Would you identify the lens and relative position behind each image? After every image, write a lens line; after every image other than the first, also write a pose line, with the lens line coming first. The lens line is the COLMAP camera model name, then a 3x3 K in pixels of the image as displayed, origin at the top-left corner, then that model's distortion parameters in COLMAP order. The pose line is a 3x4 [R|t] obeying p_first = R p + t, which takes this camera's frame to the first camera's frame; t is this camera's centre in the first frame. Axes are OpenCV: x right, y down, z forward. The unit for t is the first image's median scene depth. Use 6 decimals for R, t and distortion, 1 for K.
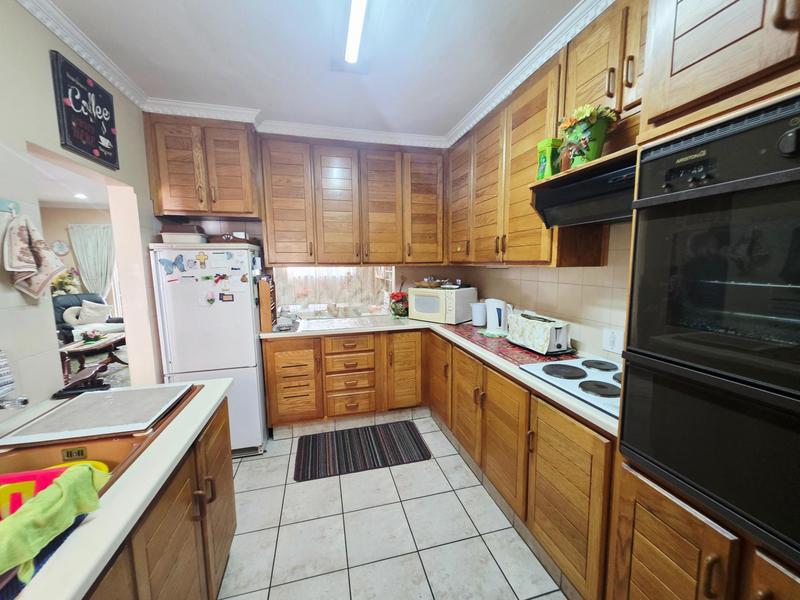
lens RADIAL K [[318.3, 0, 404.3], [0, 318.3, 300.7], [0, 0, 1]] dist [0.002314, -0.000116]
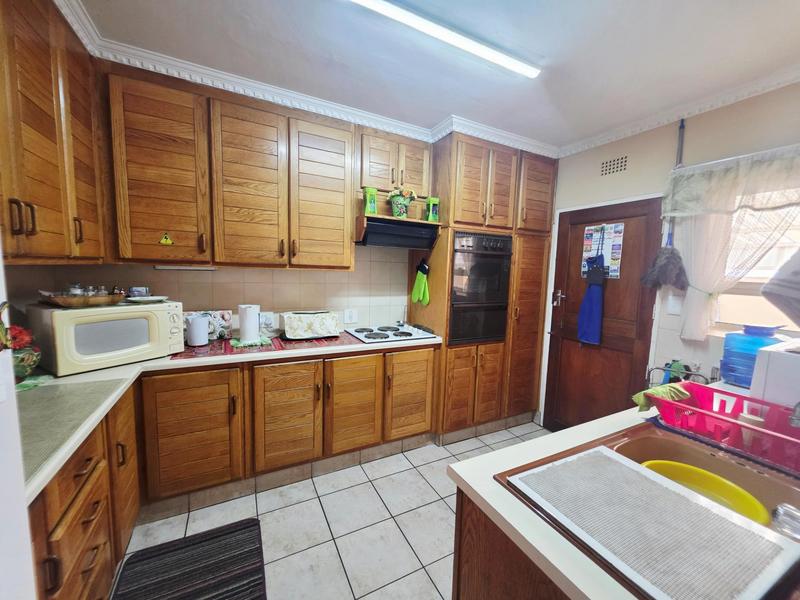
lens RADIAL K [[318.3, 0, 404.3], [0, 318.3, 300.7], [0, 0, 1]] dist [0.002314, -0.000116]
pose [[-0.224874, -0.090820, 0.970146, -0.892925], [0.086517, 0.989853, 0.112719, -0.103554], [-0.970539, 0.109282, -0.214735, 0.988147]]
